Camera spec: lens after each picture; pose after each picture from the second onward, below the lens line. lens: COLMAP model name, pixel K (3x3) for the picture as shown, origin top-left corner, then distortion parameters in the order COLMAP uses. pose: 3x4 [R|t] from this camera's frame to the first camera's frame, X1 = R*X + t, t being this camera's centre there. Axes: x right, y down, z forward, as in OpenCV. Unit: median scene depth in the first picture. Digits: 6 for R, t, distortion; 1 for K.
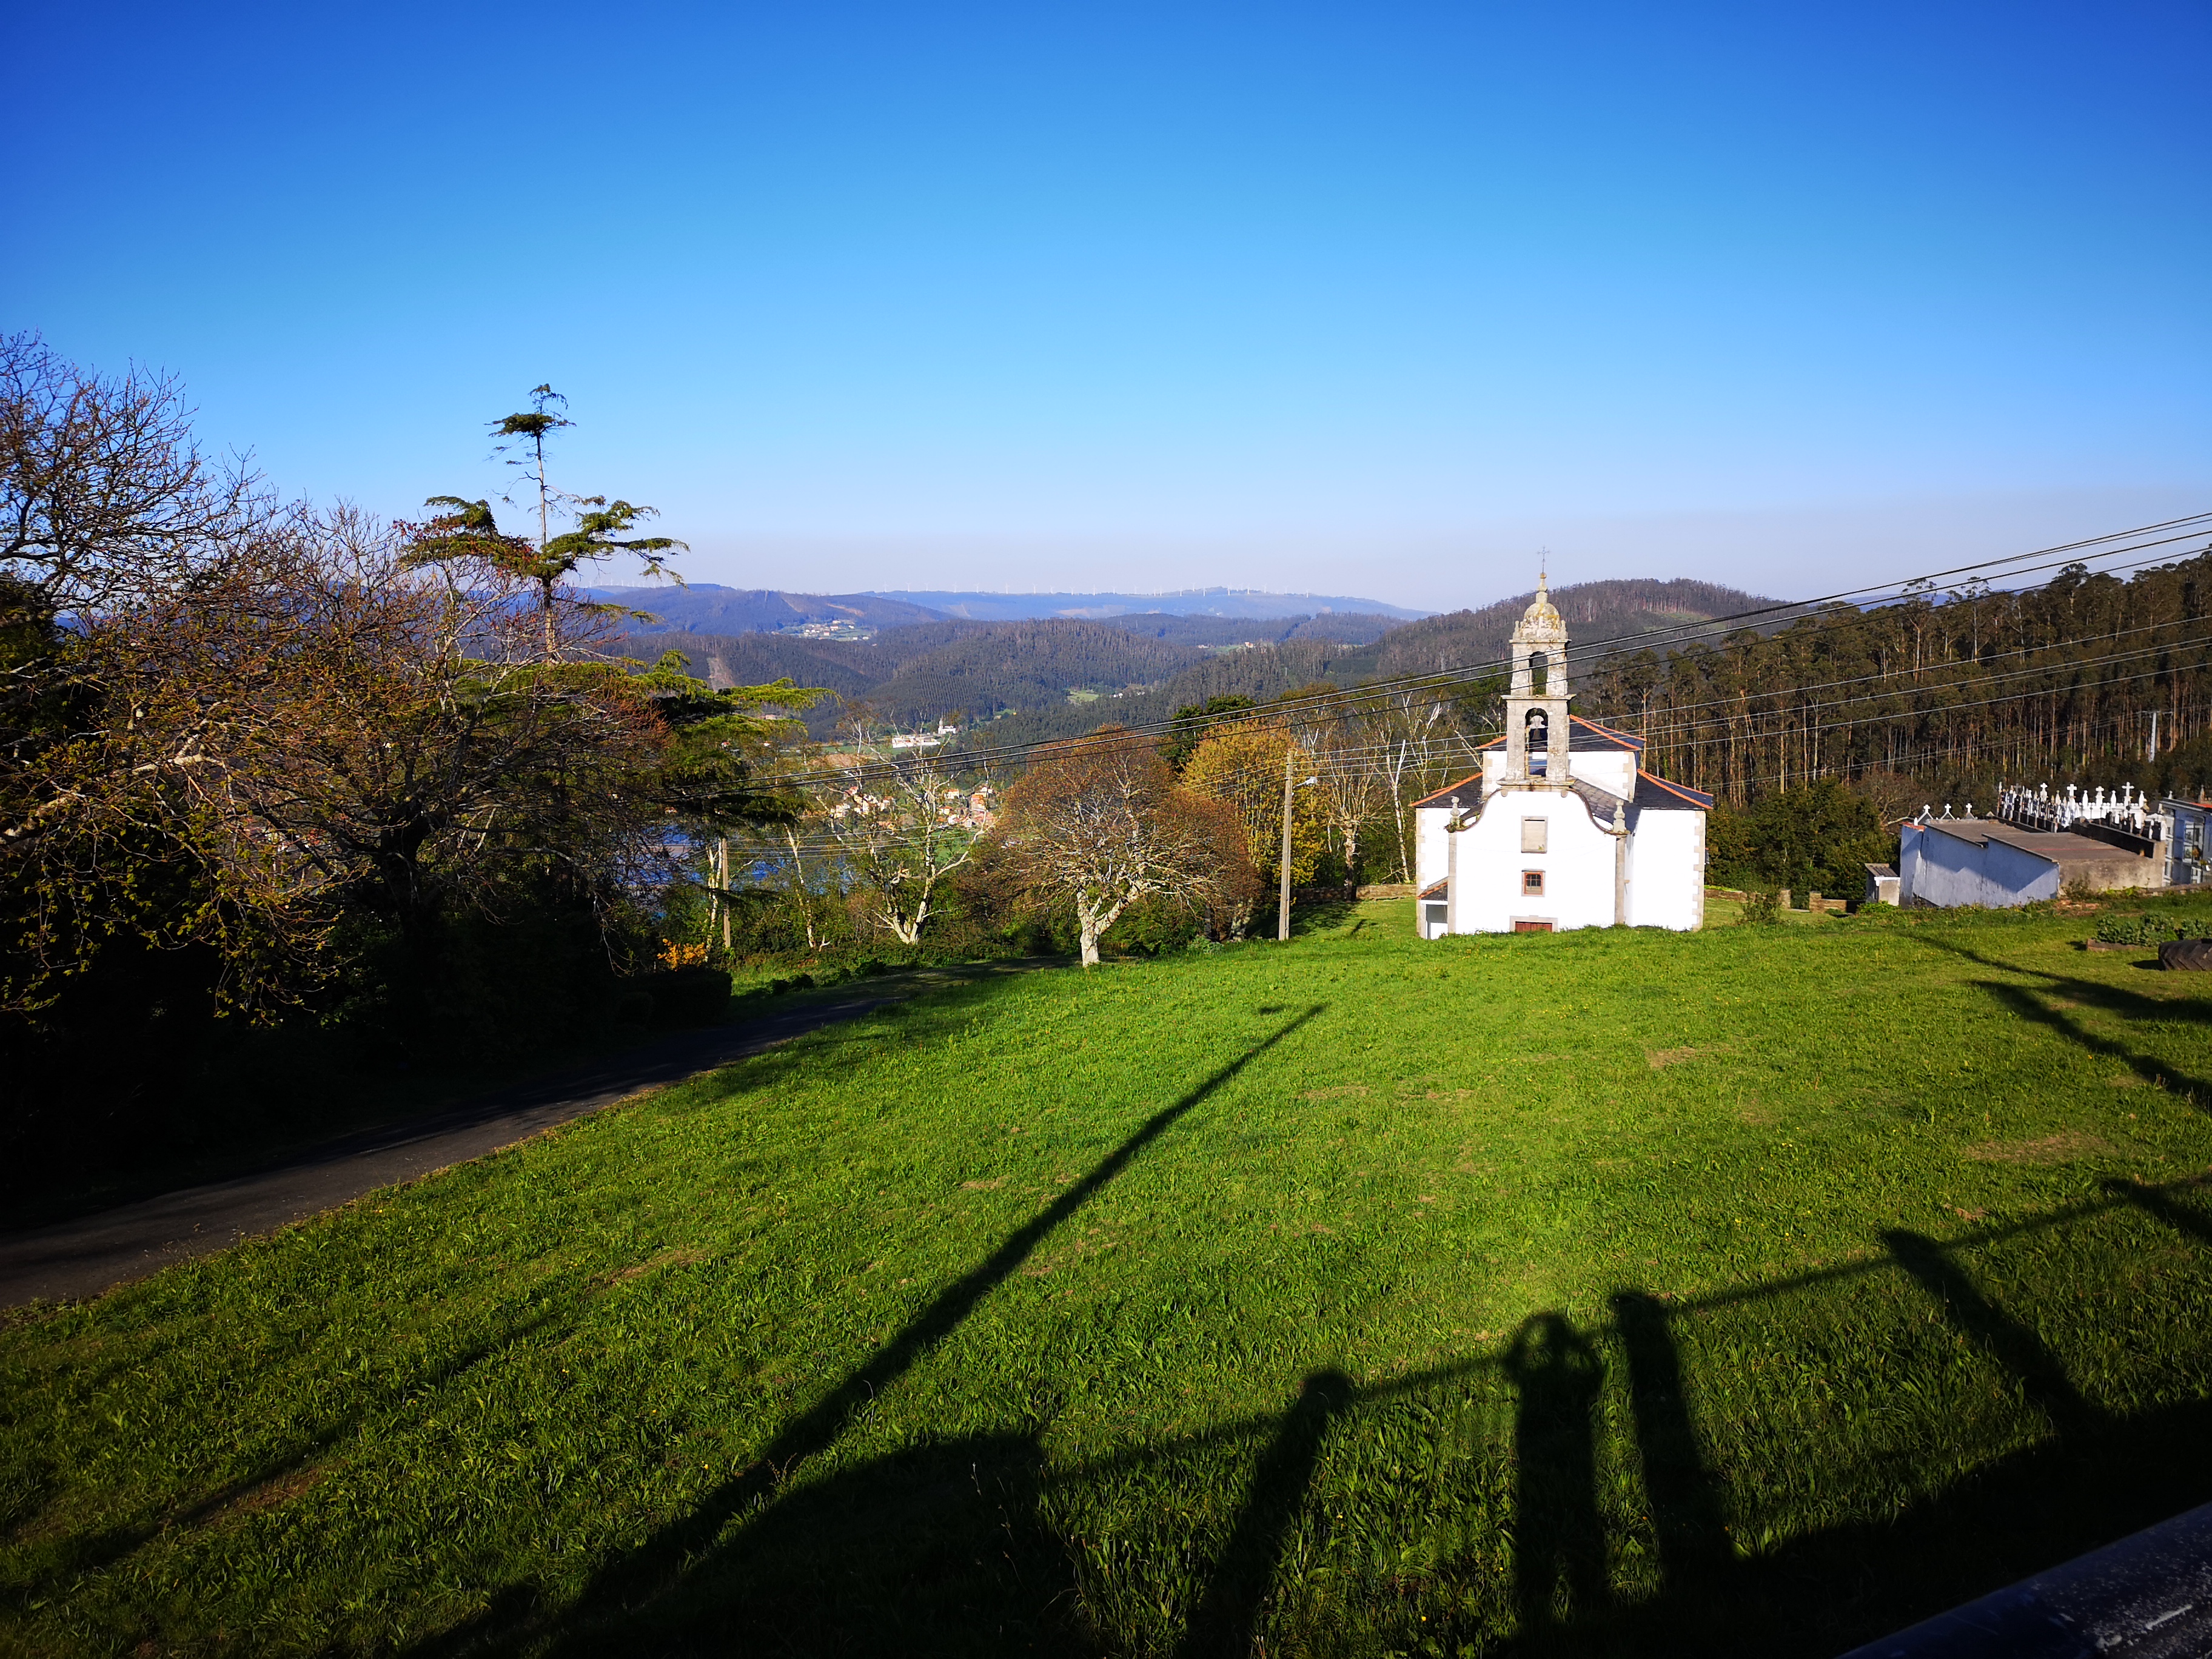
lens RADIAL K [[1689.5, 0, 1106.0], [0, 1689.5, 829.5], [0, 0, 1]] dist [0.082913, -0.068060]
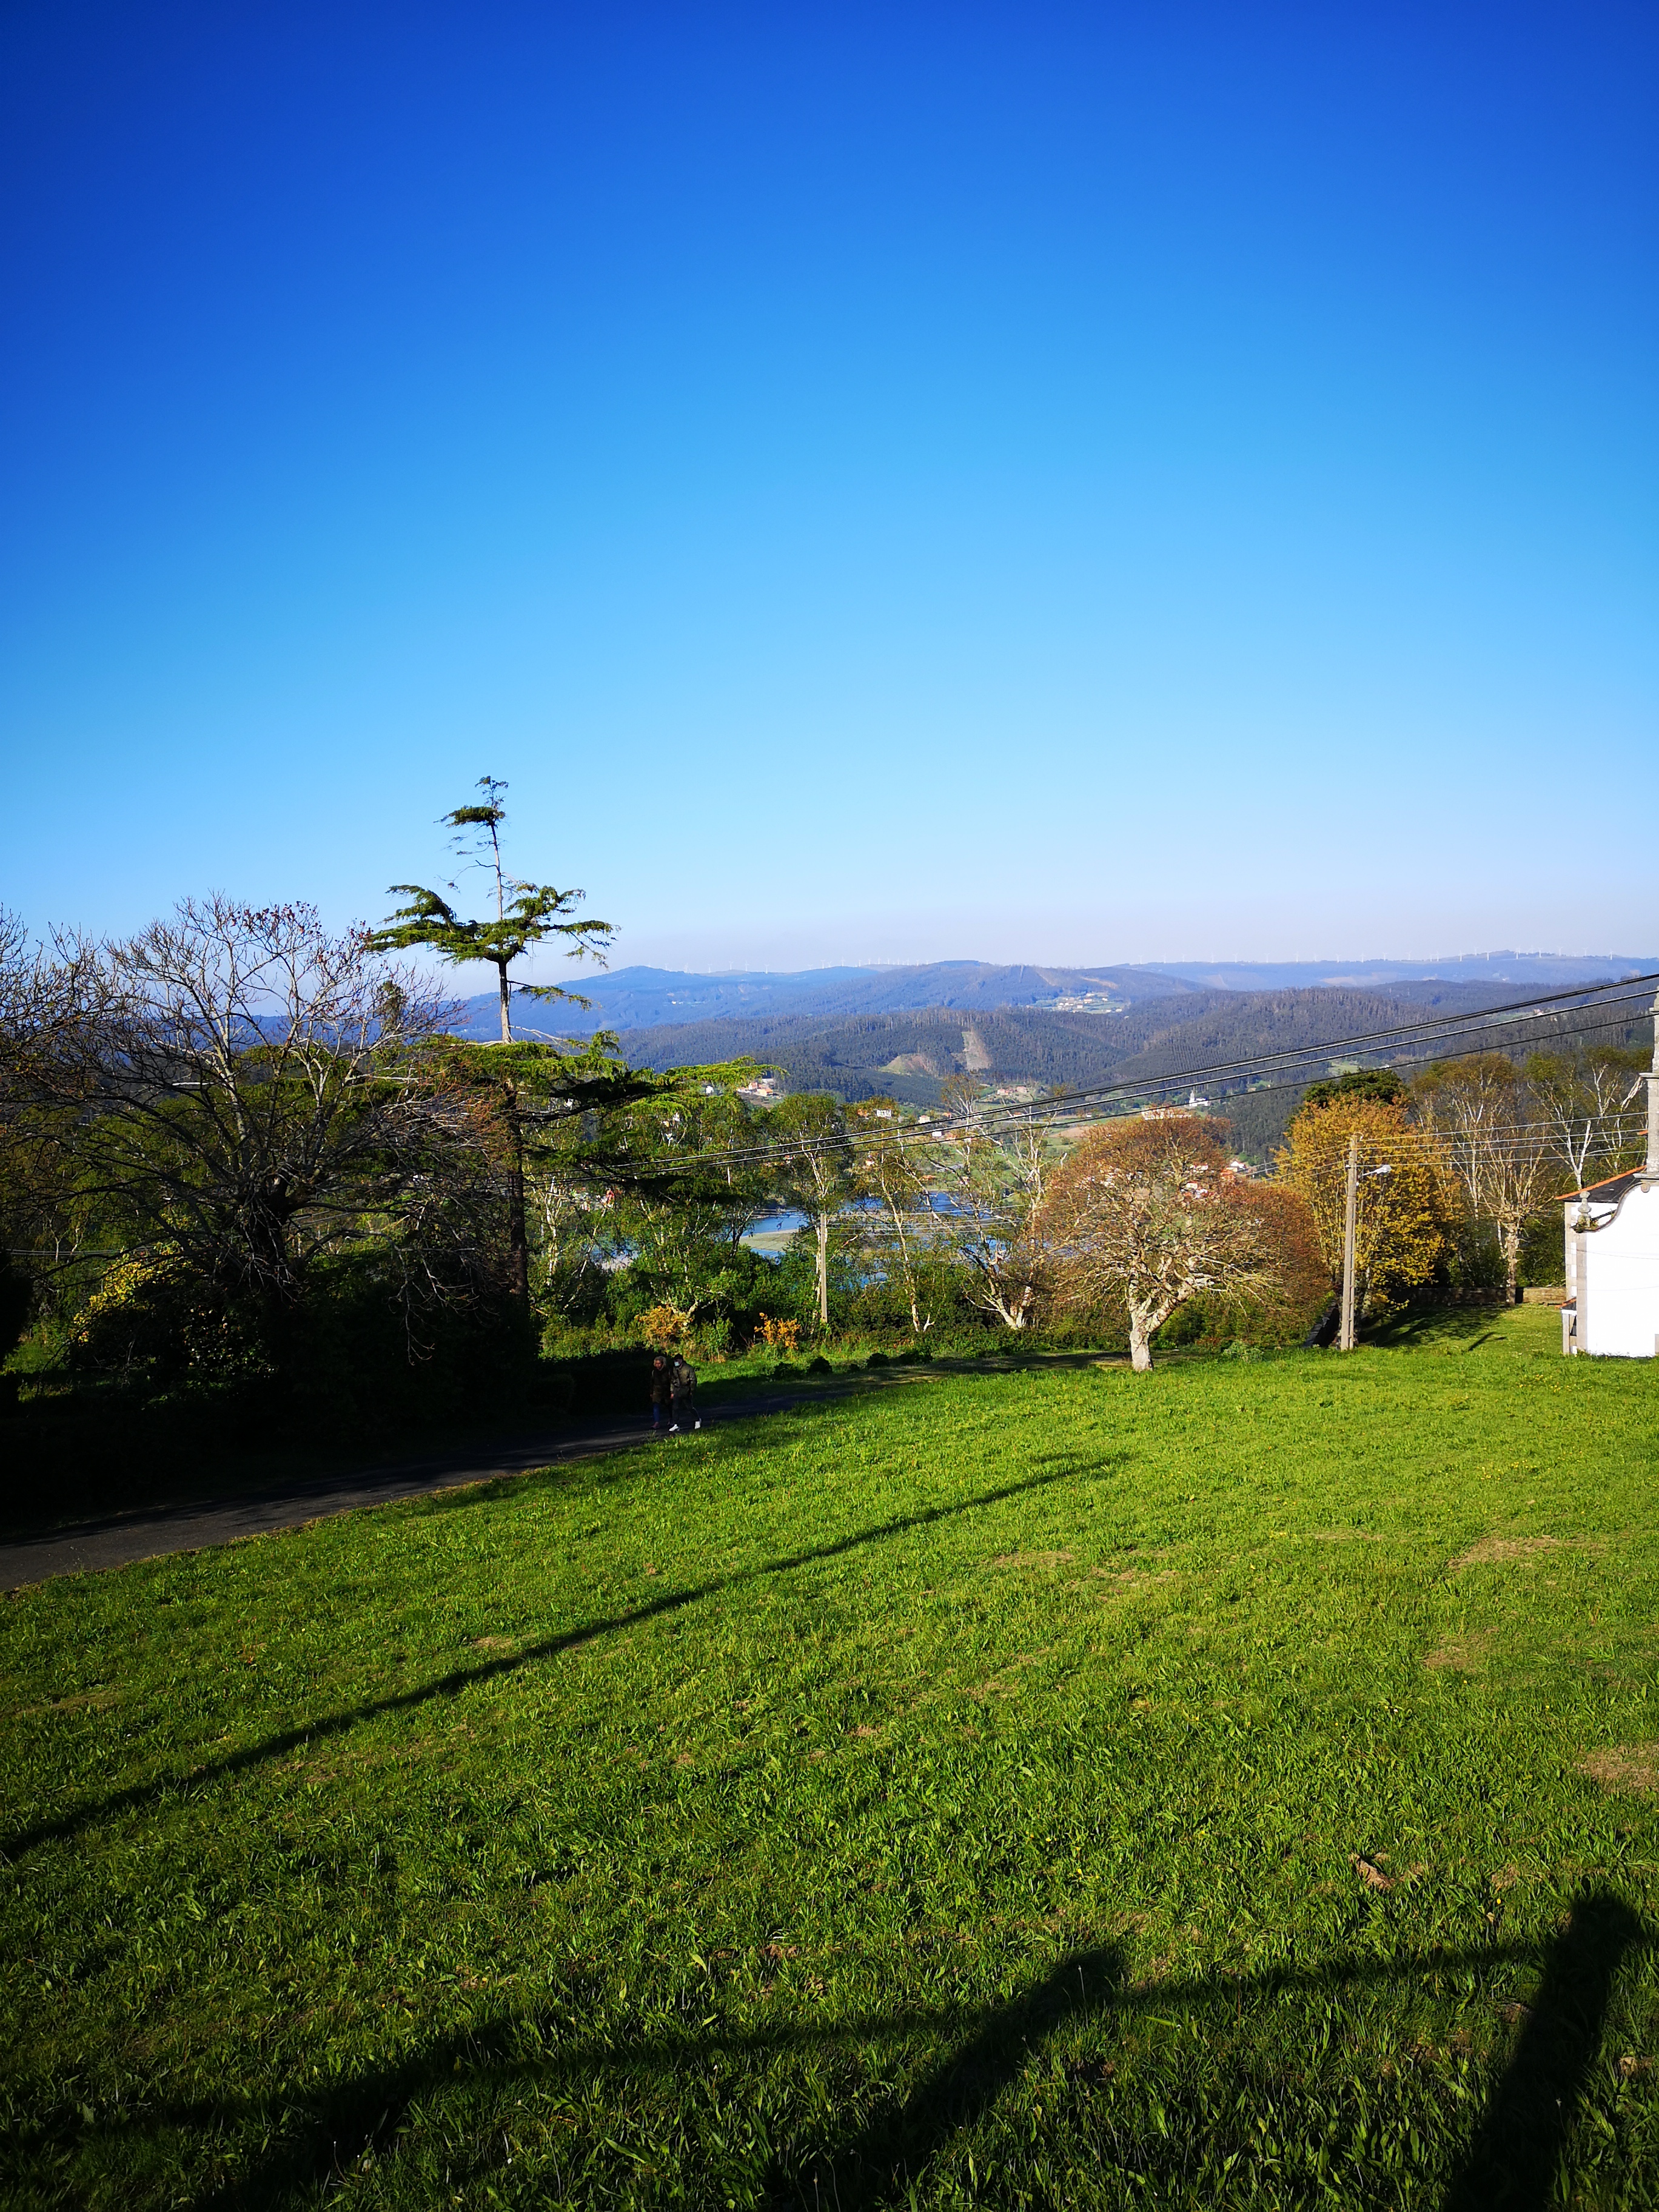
lens RADIAL K [[1689.5, 0, 823.6], [0, 1689.5, 1094.3], [0, 0, 1]] dist [0.082913, -0.068060]
pose [[0.952293, 0.004411, -0.305152, 0.168955], [-0.023696, 0.997946, -0.059523, -0.011903], [0.304262, 0.063914, 0.950442, 0.093923]]
